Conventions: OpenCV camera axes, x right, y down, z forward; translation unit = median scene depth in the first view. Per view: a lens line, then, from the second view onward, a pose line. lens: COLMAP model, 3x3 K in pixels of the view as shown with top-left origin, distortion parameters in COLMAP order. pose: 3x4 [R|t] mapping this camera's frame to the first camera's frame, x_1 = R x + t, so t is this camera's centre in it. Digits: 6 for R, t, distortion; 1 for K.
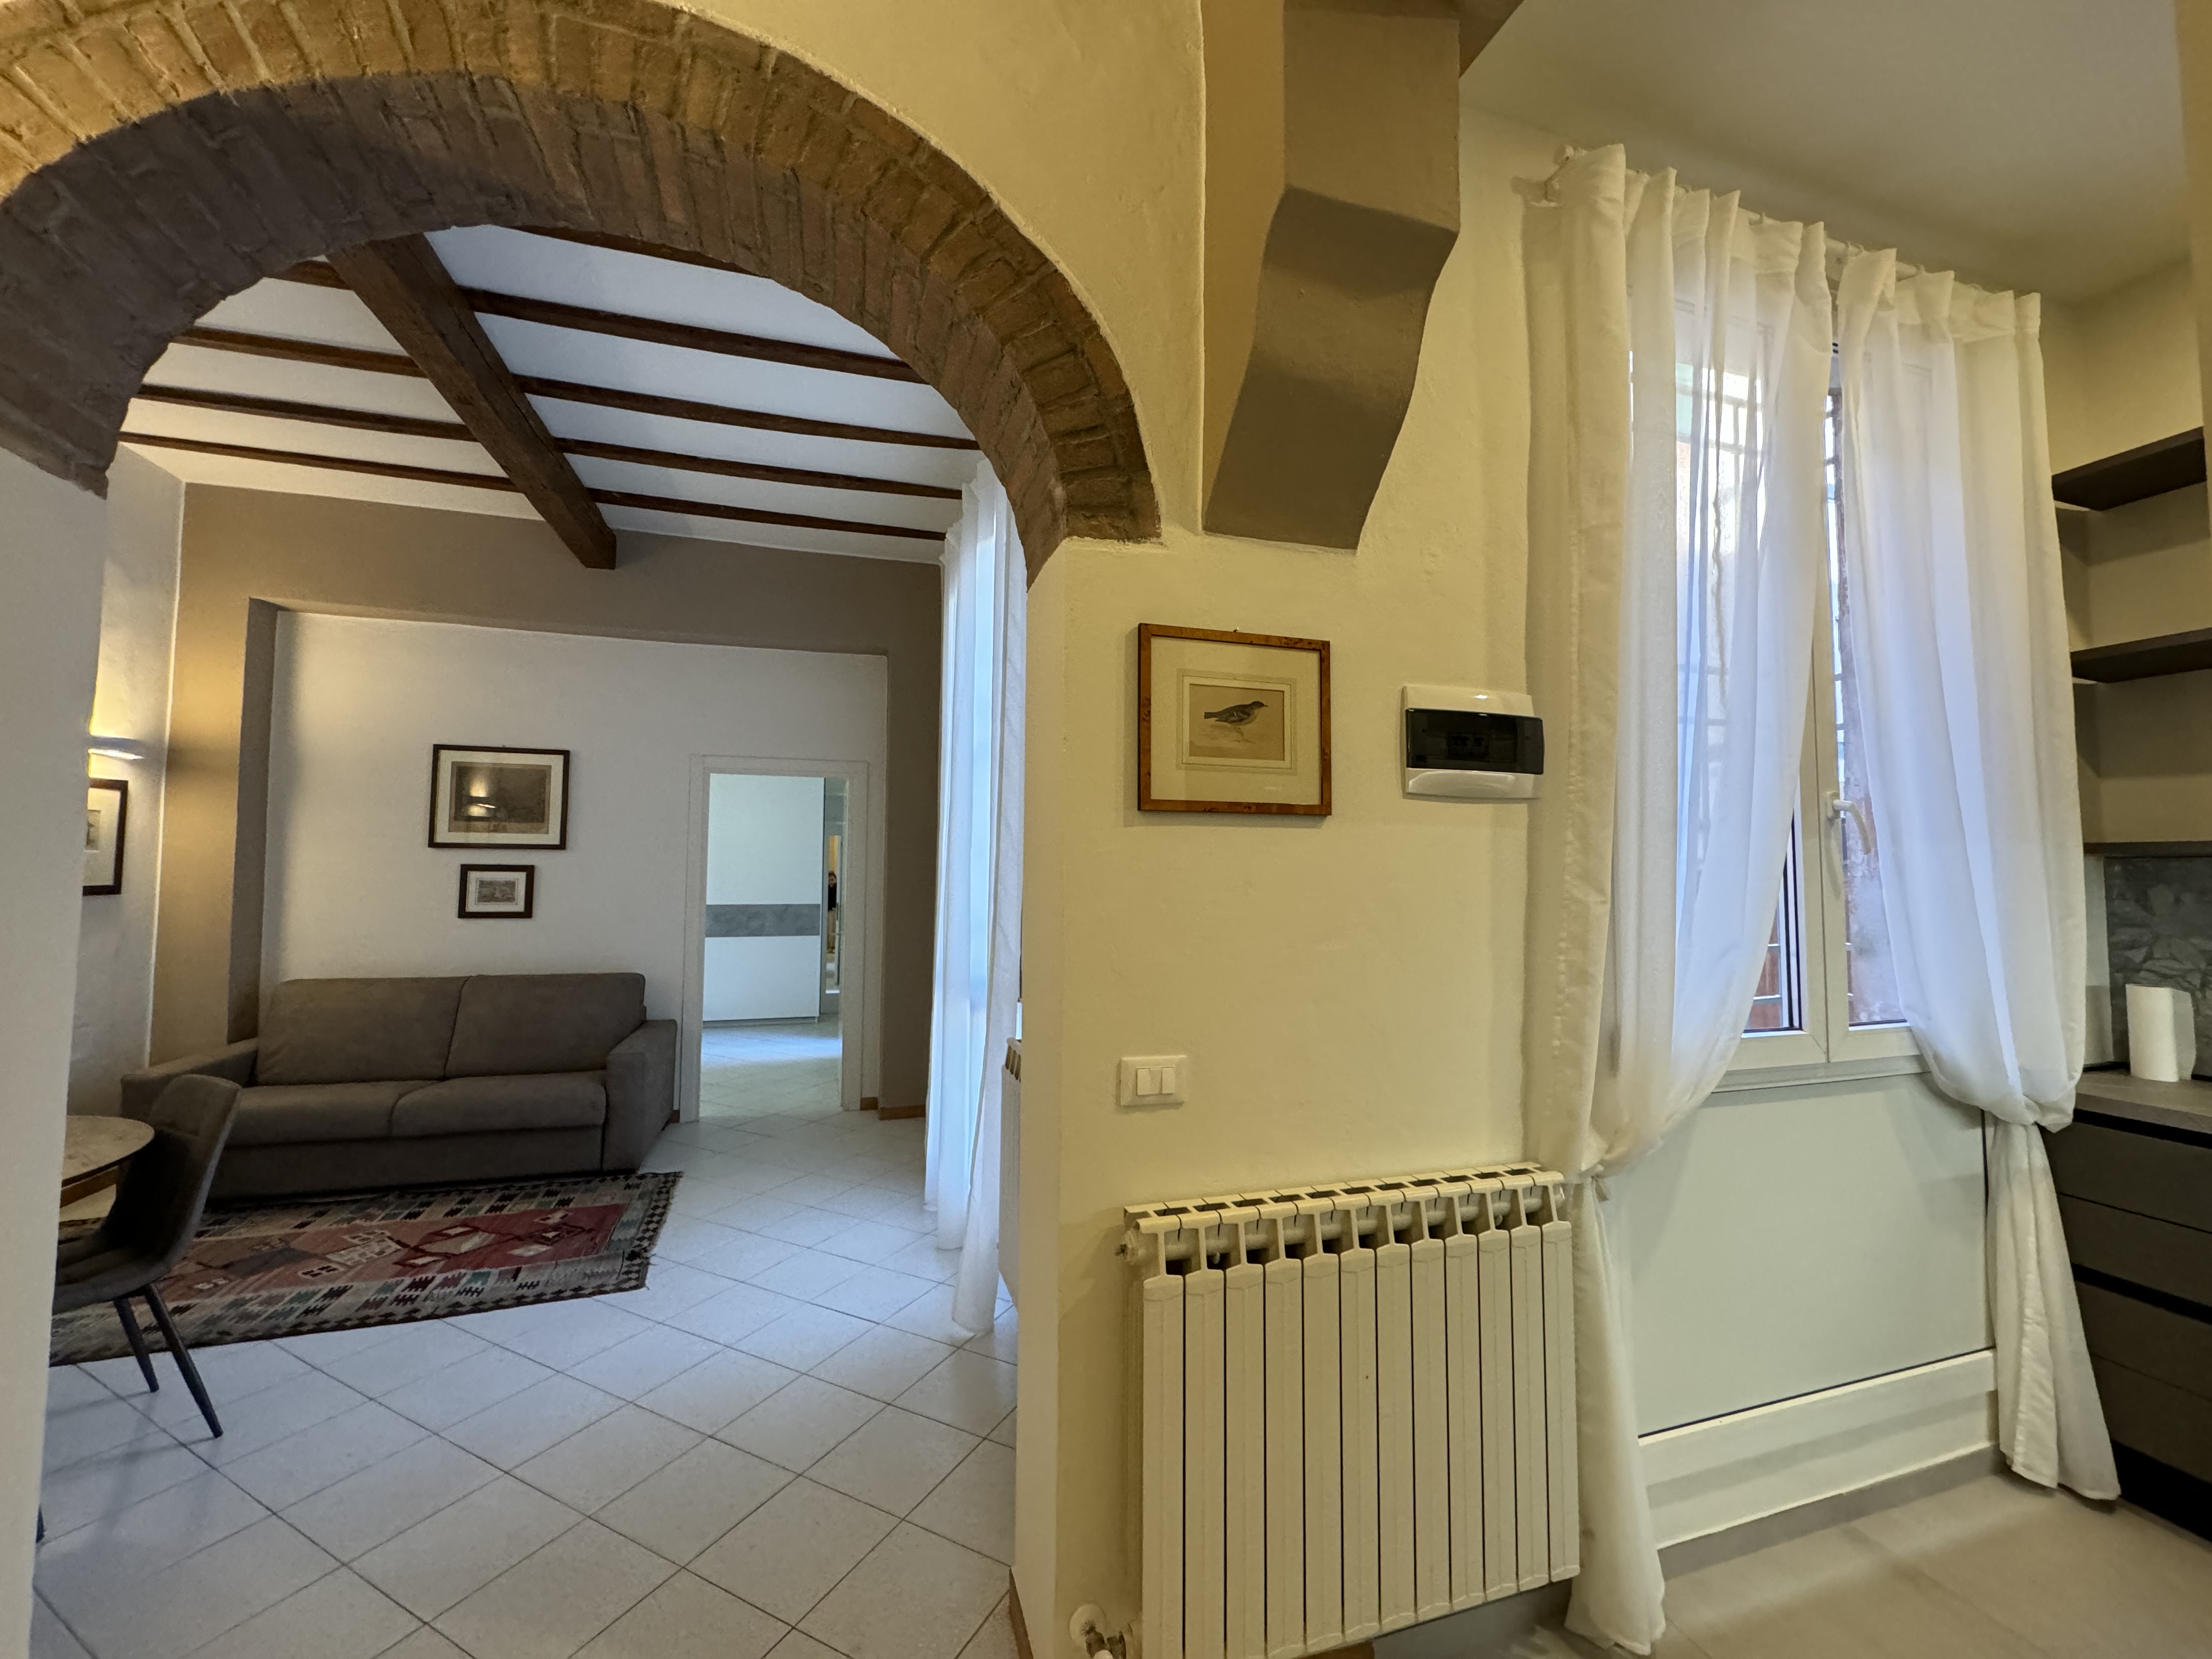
lens RADIAL K [[869.9, 0, 1109.3], [0, 869.9, 828.0], [0, 0, 1]] dist [-0.000705, -0.000113]
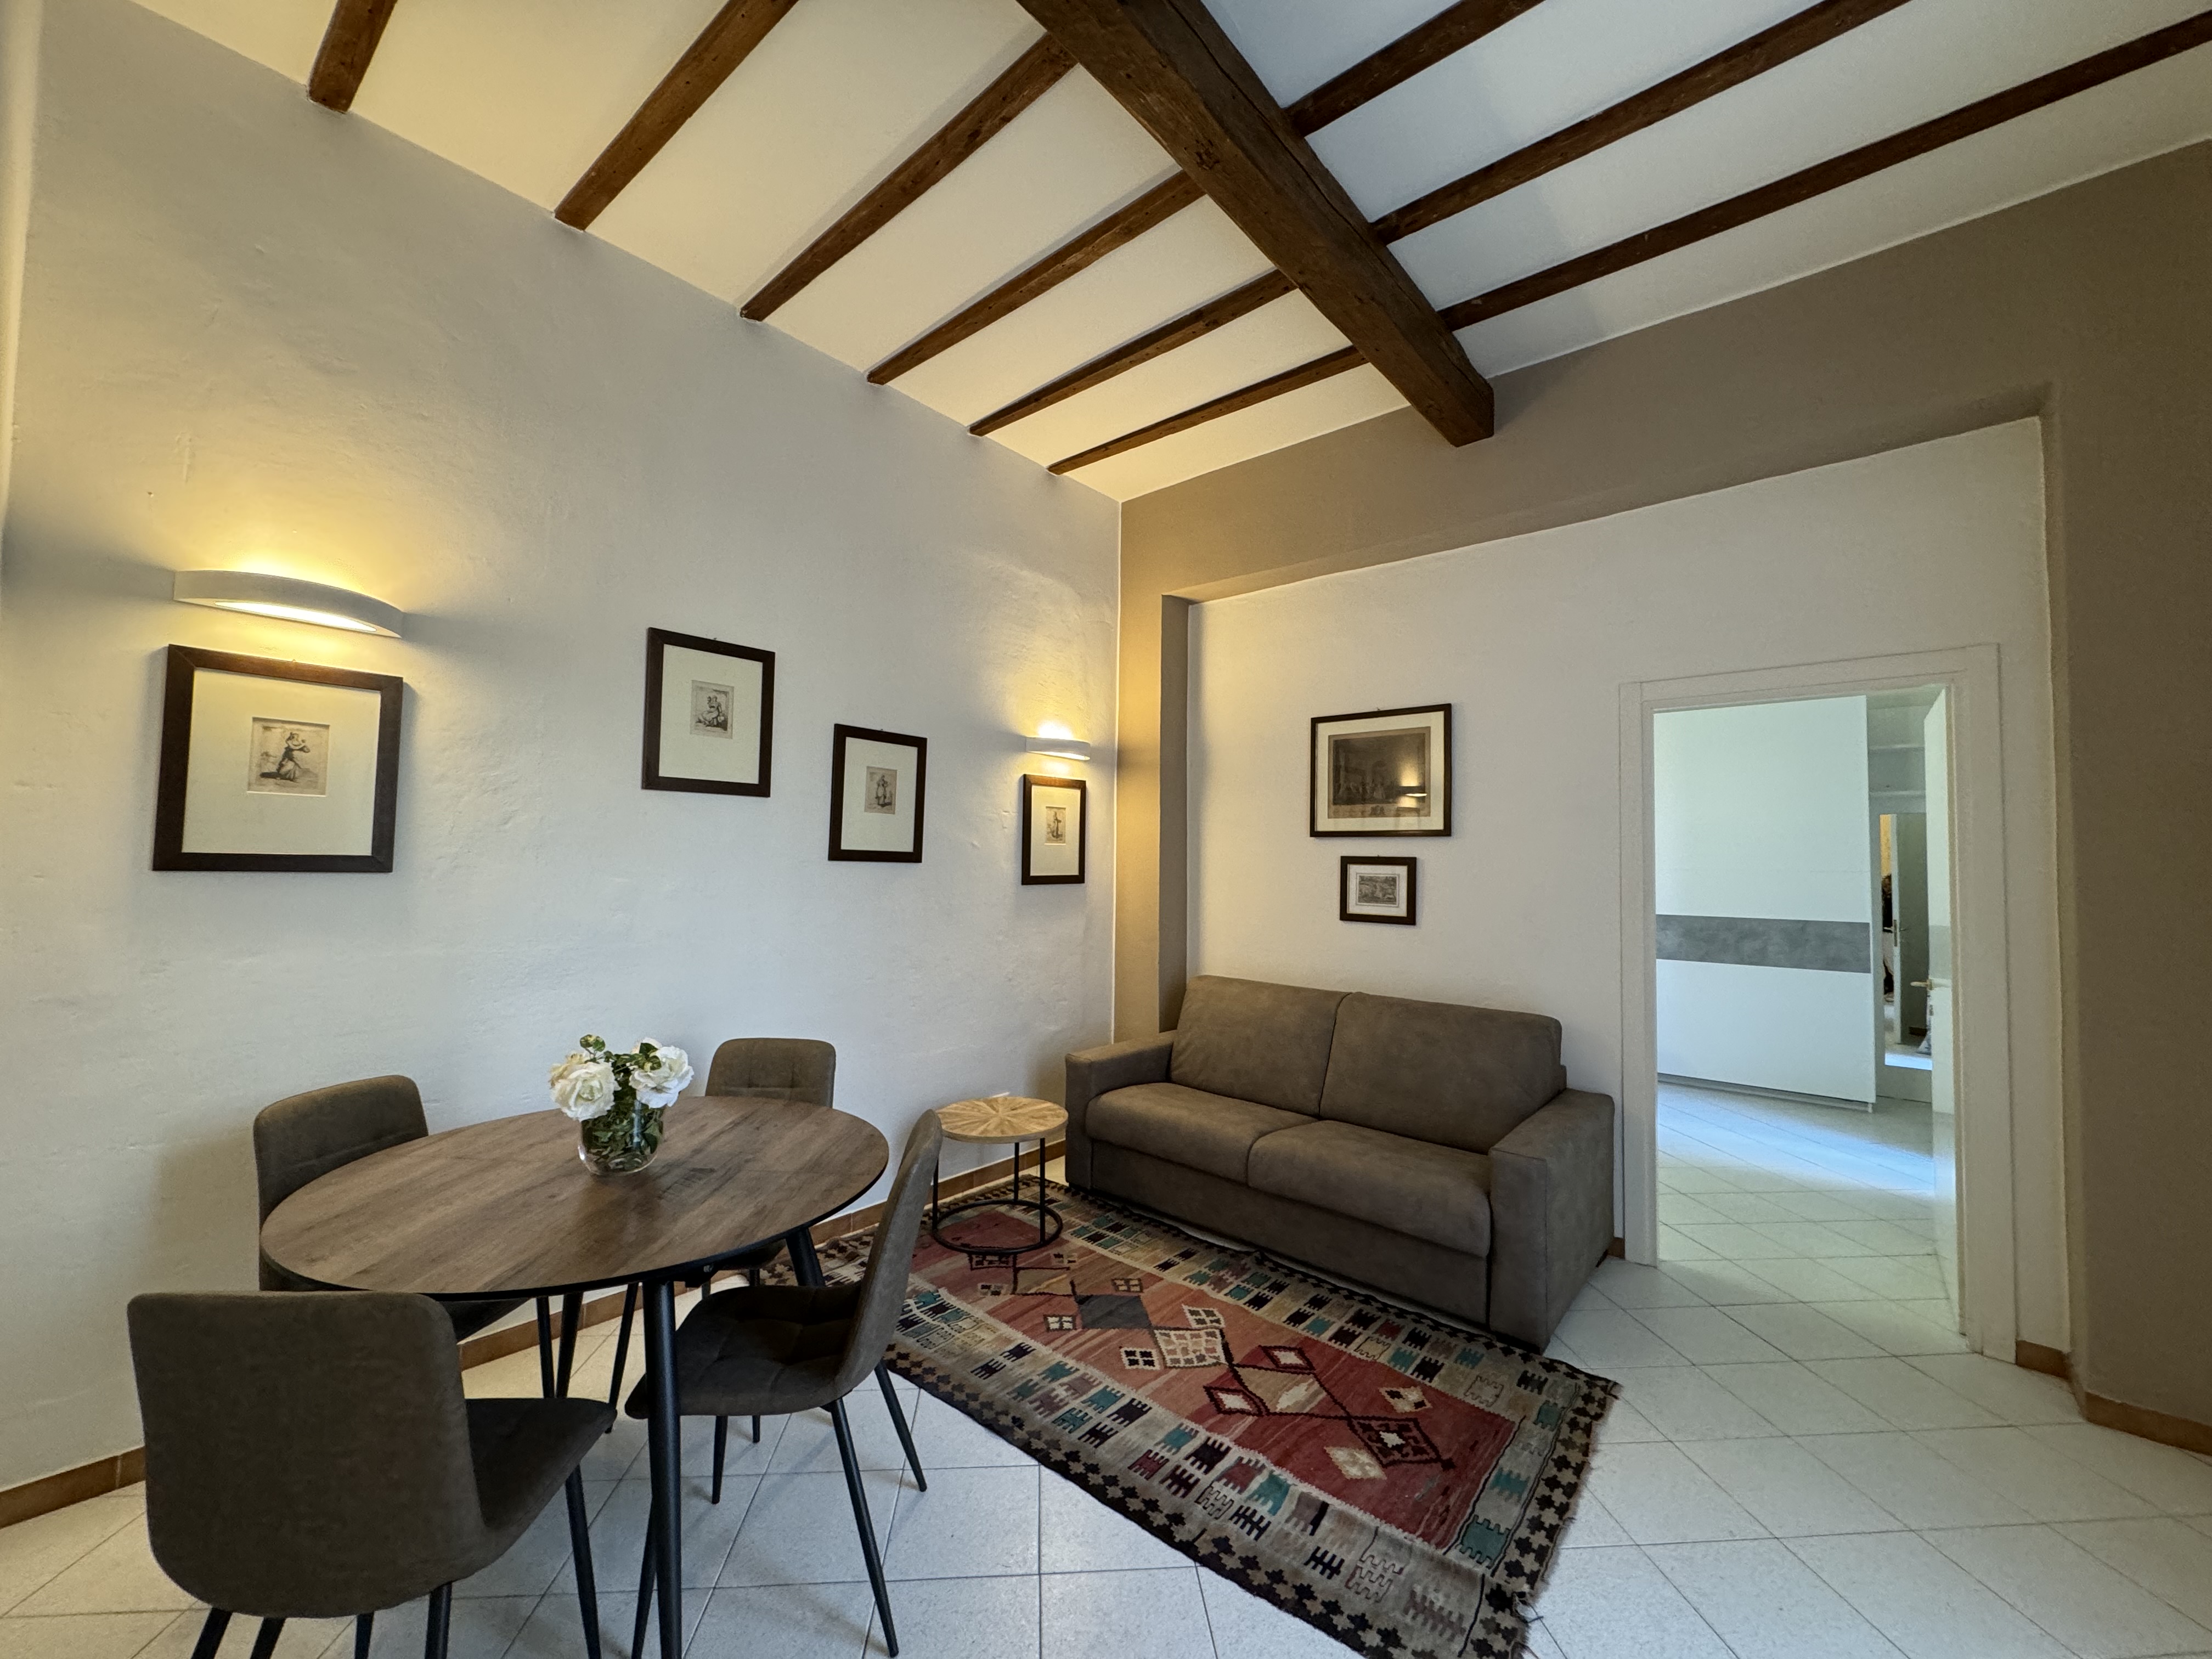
lens RADIAL K [[869.9, 0, 1109.3], [0, 869.9, 828.0], [0, 0, 1]] dist [-0.000705, -0.000113]
pose [[0.521898, -0.033093, -0.852366, -0.167099], [0.033062, 0.999281, -0.018553, 0.026084], [0.852367, -0.018498, 0.522617, 0.426064]]
